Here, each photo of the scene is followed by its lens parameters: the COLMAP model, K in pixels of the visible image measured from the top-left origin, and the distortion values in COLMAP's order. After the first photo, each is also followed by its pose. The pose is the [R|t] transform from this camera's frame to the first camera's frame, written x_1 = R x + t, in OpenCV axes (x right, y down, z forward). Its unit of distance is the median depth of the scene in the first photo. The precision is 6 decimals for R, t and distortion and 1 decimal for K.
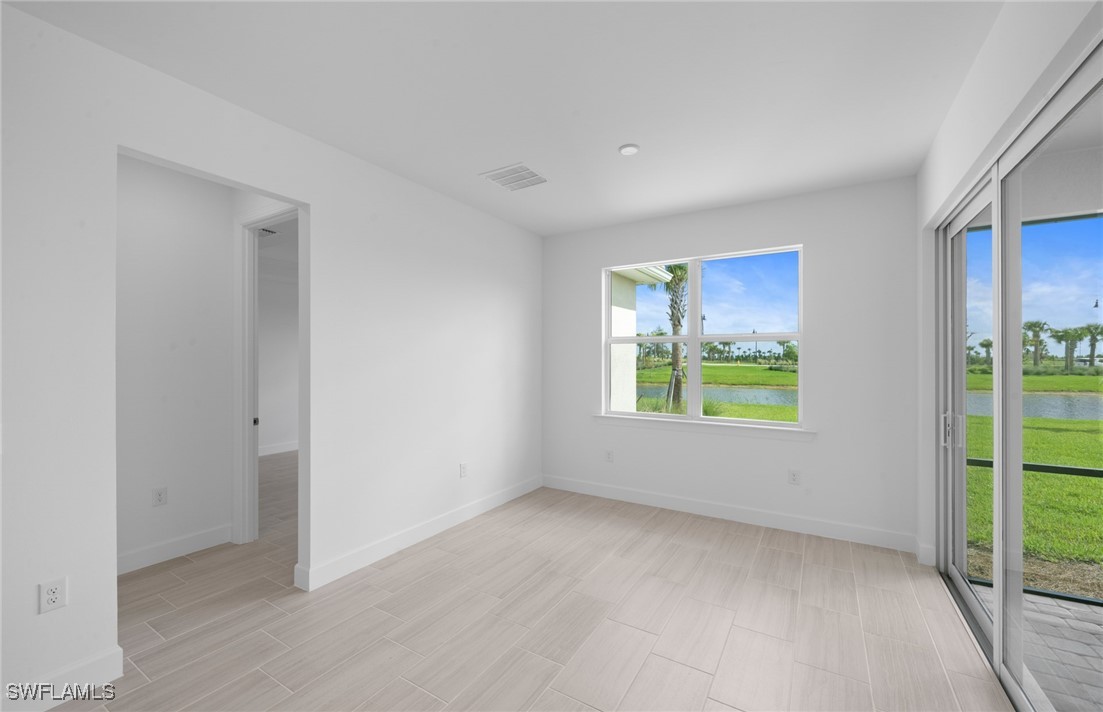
lens RADIAL K [[444.1, 0, 552.5], [0, 444.1, 354.7], [0, 0, 1]] dist [-0.001558, -0.000693]
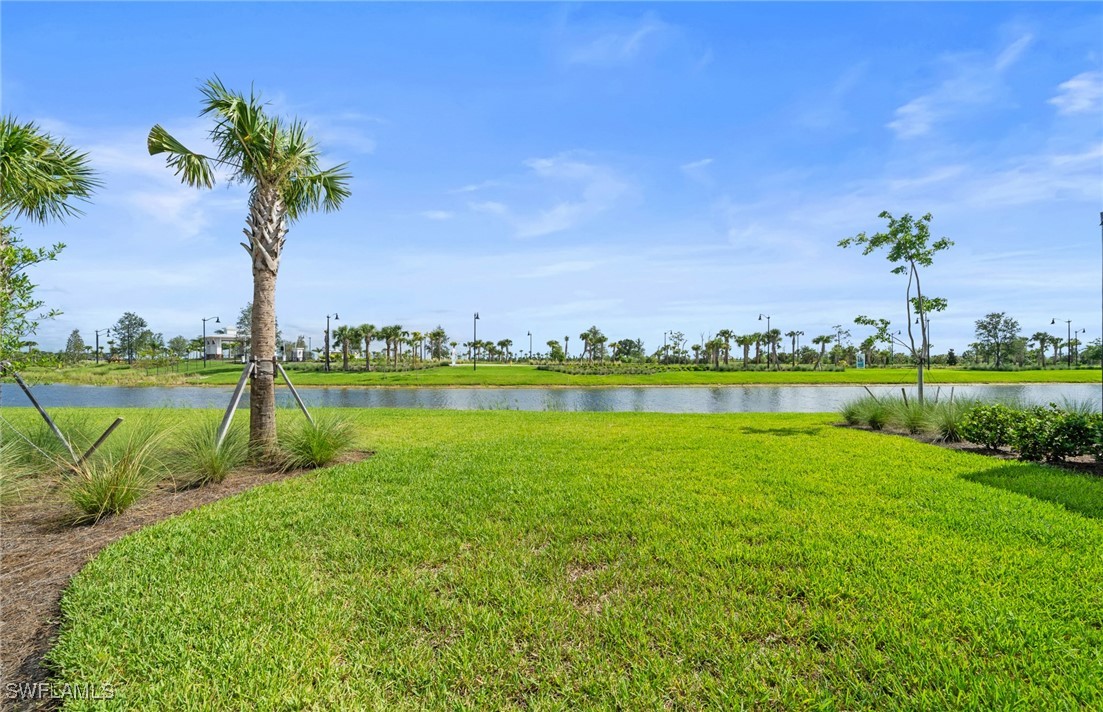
lens RADIAL K [[436.0, 0, 551.4], [0, 436.0, 358.2], [0, 0, 1]] dist [-0.002111, -0.000124]
pose [[0.896049, 0.001591, 0.443952, 0.392296], [-0.002683, 0.999995, 0.001831, 0.032380], [-0.443946, -0.002832, 0.896049, 0.472229]]
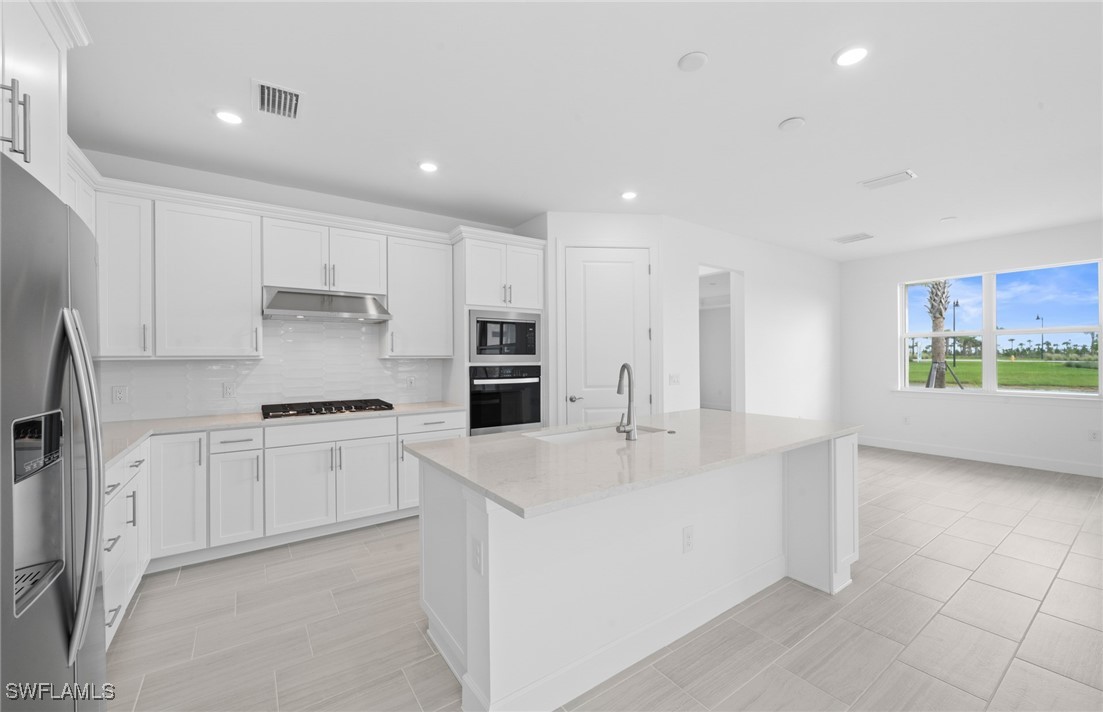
lens RADIAL K [[436.0, 0, 551.4], [0, 436.0, 358.2], [0, 0, 1]] dist [-0.002111, -0.000124]
pose [[0.914954, -0.010251, -0.403427, -0.131438], [0.014505, 0.999867, 0.007492, 0.004913], [0.403297, -0.012707, 0.914981, -0.264777]]
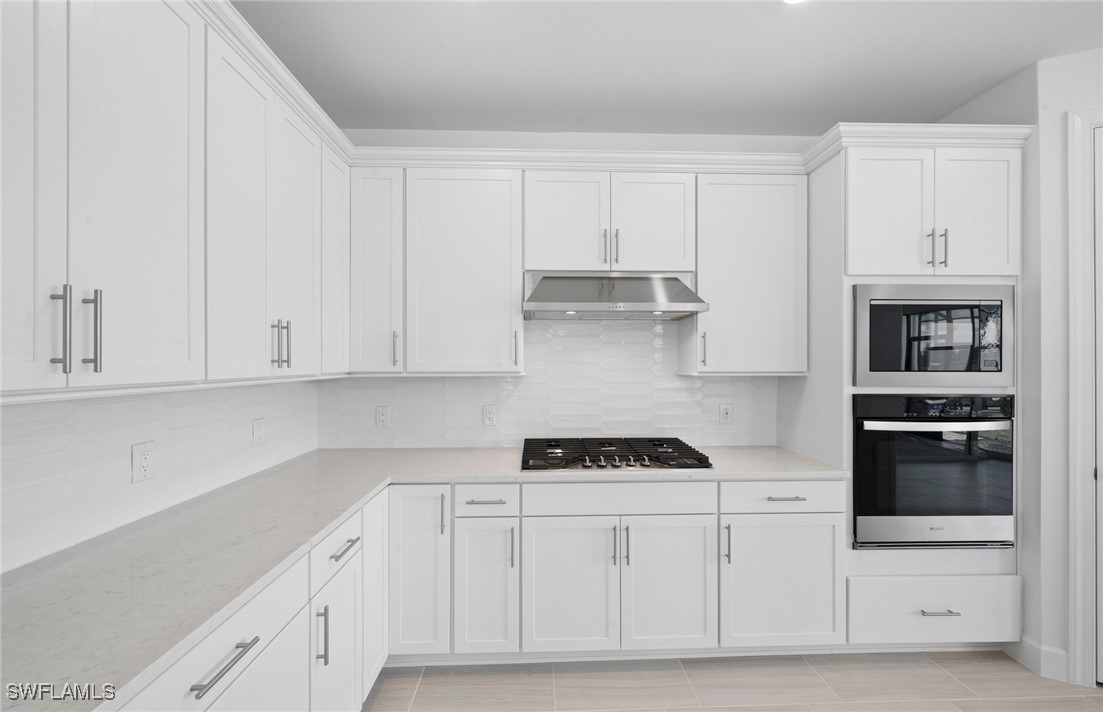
lens RADIAL K [[440.4, 0, 551.9], [0, 440.4, 360.1], [0, 0, 1]] dist [-0.000512, -0.000025]
pose [[0.547514, -0.006240, -0.836773, -0.245474], [0.011307, 0.999936, -0.000059, -0.002361], [0.836720, -0.009429, 0.547549, -0.178549]]
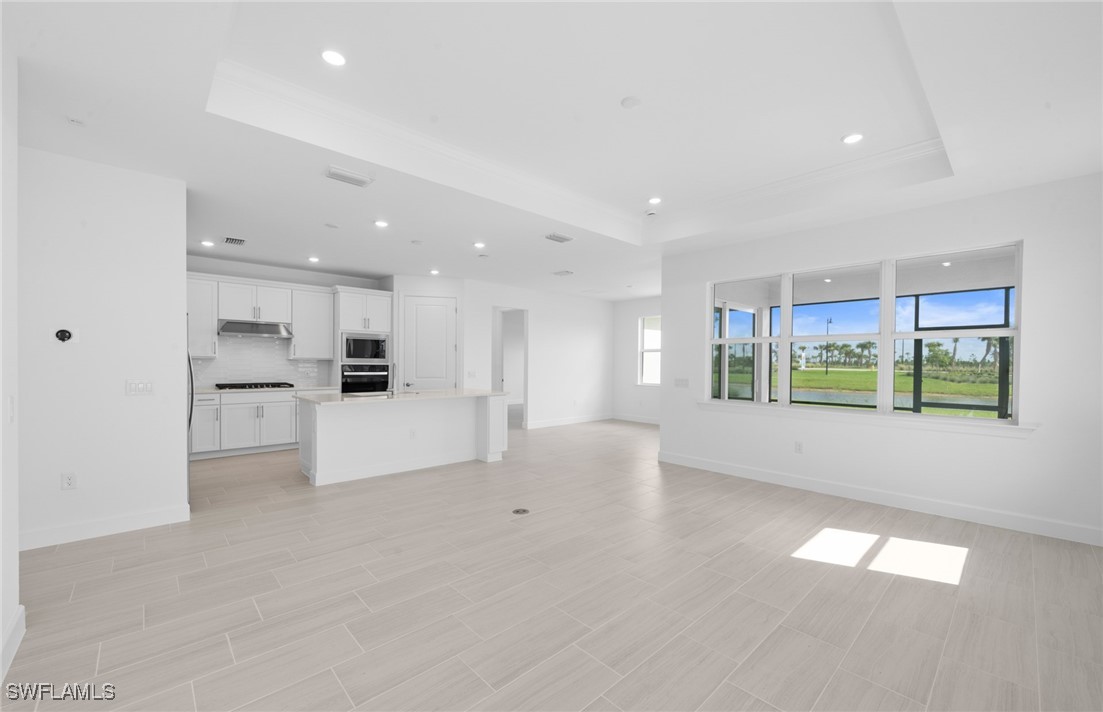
lens RADIAL K [[439.0, 0, 551.2], [0, 439.0, 367.9], [0, 0, 1]] dist [-0.000796, -0.000066]
pose [[0.962181, 0.010518, -0.272208, 0.116197], [-0.004522, 0.999733, 0.022646, 0.002488], [0.272373, -0.020559, 0.961972, -0.483434]]
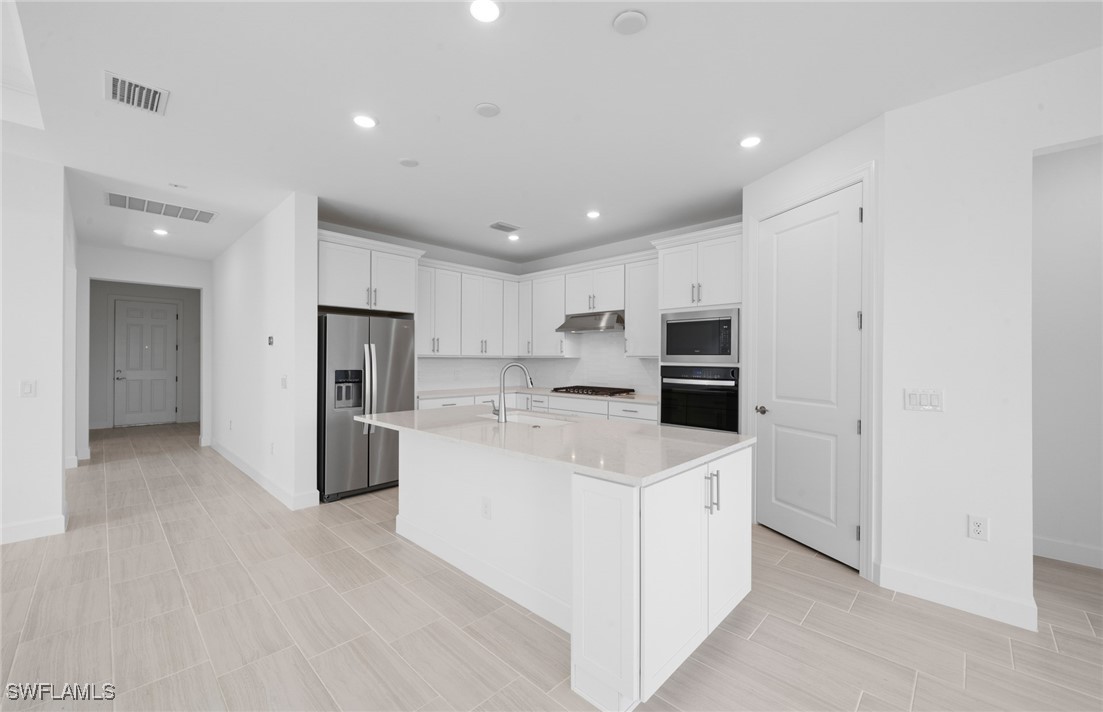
lens RADIAL K [[436.0, 0, 551.4], [0, 436.0, 358.2], [0, 0, 1]] dist [-0.002111, -0.000124]
pose [[-0.218409, -0.006069, -0.975839, 0.059452], [0.005139, 0.999960, -0.007369, 0.008777], [0.975844, -0.006625, -0.218369, 0.011183]]
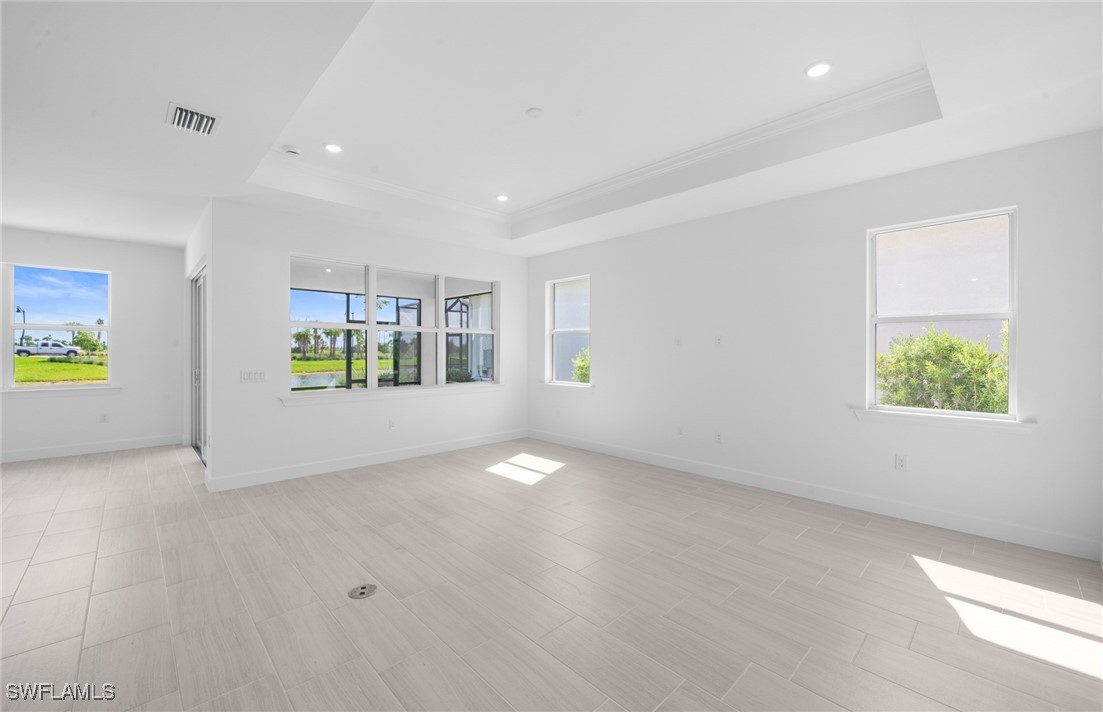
lens RADIAL K [[444.1, 0, 552.5], [0, 444.1, 354.7], [0, 0, 1]] dist [-0.001558, -0.000693]
pose [[0.260568, -0.009354, 0.965410, -0.181869], [-0.012413, 0.999838, 0.013038, 0.003437], [-0.965376, -0.015381, 0.260409, -0.306453]]
